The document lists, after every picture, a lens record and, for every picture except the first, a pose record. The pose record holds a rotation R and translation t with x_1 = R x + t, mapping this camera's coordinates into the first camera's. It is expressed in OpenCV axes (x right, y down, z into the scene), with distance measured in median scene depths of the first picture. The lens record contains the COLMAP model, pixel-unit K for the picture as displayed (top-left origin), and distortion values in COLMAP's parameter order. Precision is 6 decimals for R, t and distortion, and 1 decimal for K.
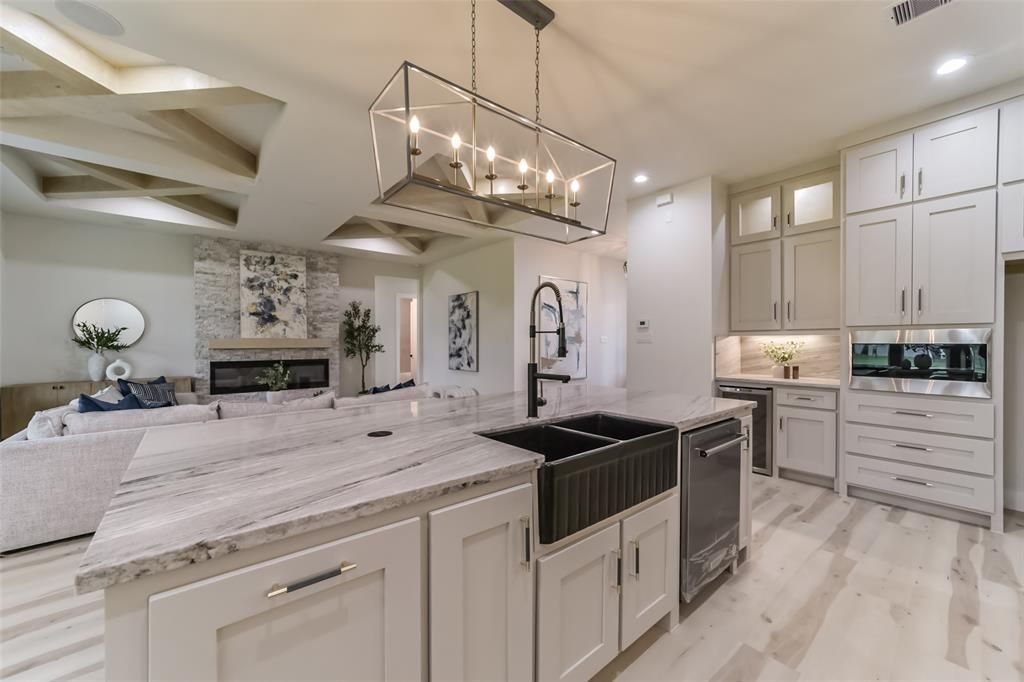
lens RADIAL K [[394.8, 0, 511.7], [0, 394.8, 344.7], [0, 0, 1]] dist [-0.023138, 0.010235]
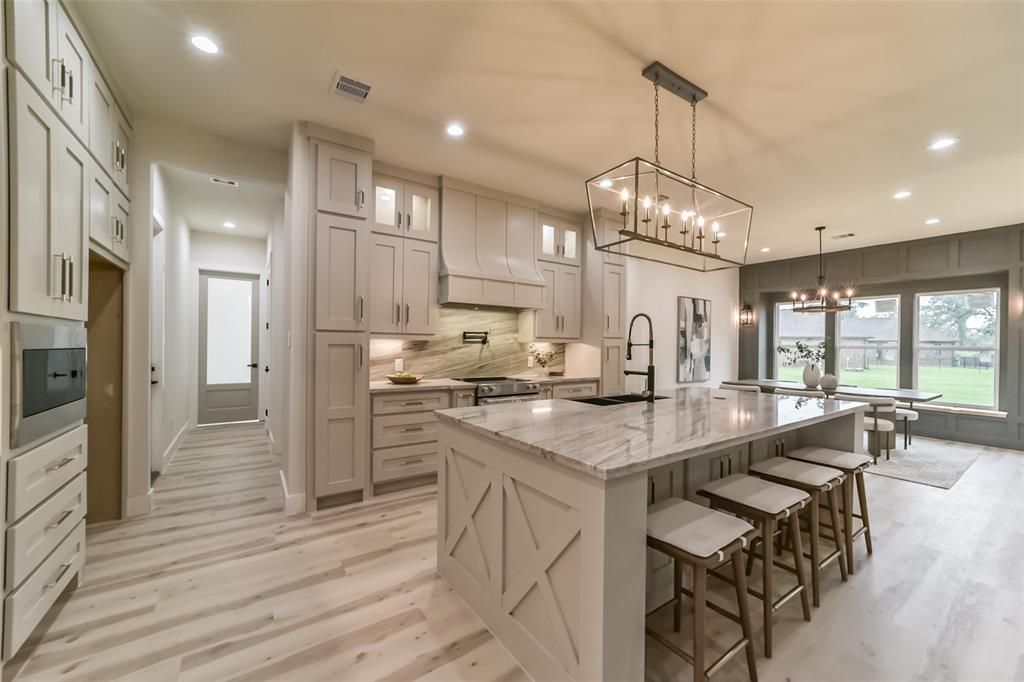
lens RADIAL K [[394.8, 0, 511.7], [0, 394.8, 344.7], [0, 0, 1]] dist [-0.023138, 0.010235]
pose [[-0.995666, -0.011210, 0.092324, 0.119567], [-0.010897, 0.999933, 0.003893, -0.008817], [-0.092361, 0.002870, -0.995721, 0.687161]]
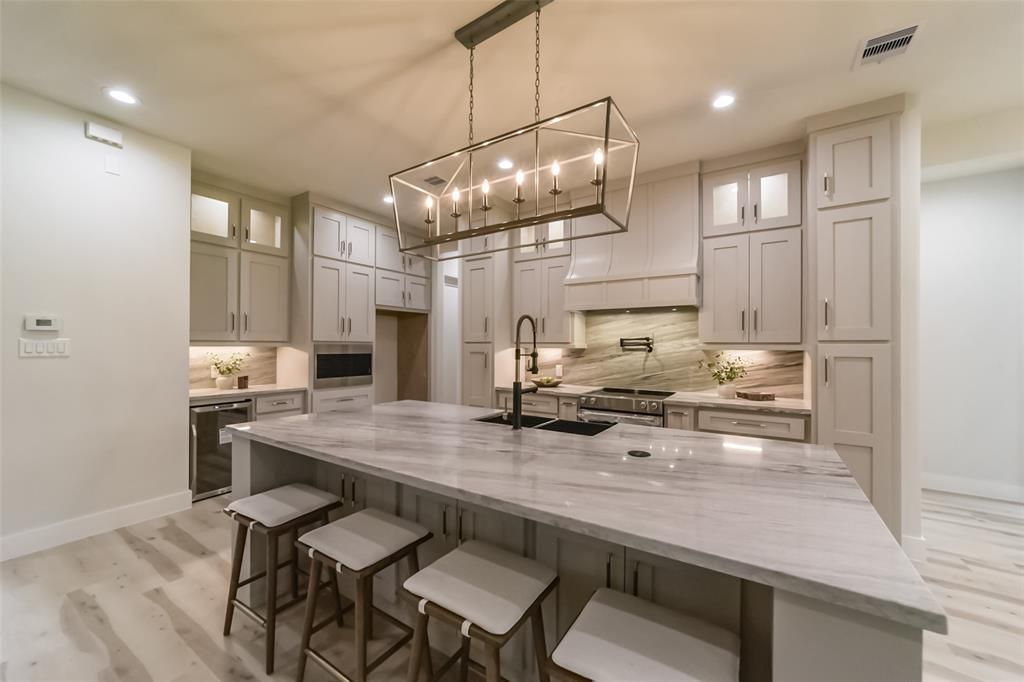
lens RADIAL K [[394.8, 0, 511.7], [0, 394.8, 344.7], [0, 0, 1]] dist [-0.023138, 0.010235]
pose [[-0.296174, 0.001568, 0.955133, -0.283996], [-0.001395, 0.999997, -0.002074, -0.016169], [-0.955133, -0.001947, -0.296171, 0.372971]]
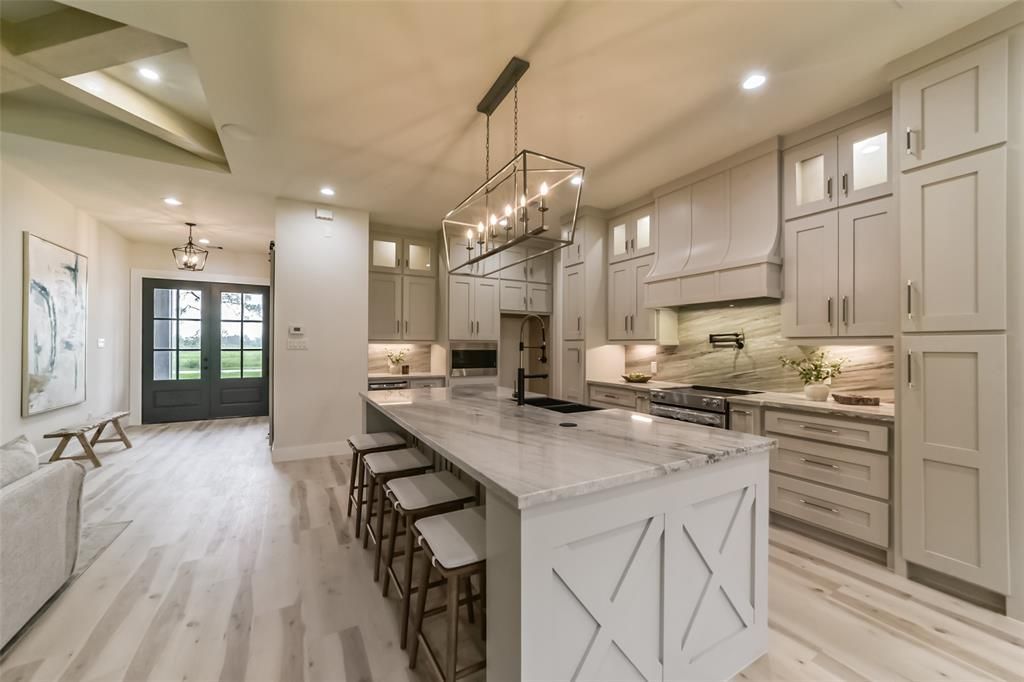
lens RADIAL K [[394.8, 0, 511.7], [0, 394.8, 344.7], [0, 0, 1]] dist [-0.023138, 0.010235]
pose [[0.176720, 0.004213, 0.984252, -0.379937], [-0.000958, 0.999991, -0.004108, -0.009220], [-0.984261, -0.000217, 0.176722, 0.213601]]
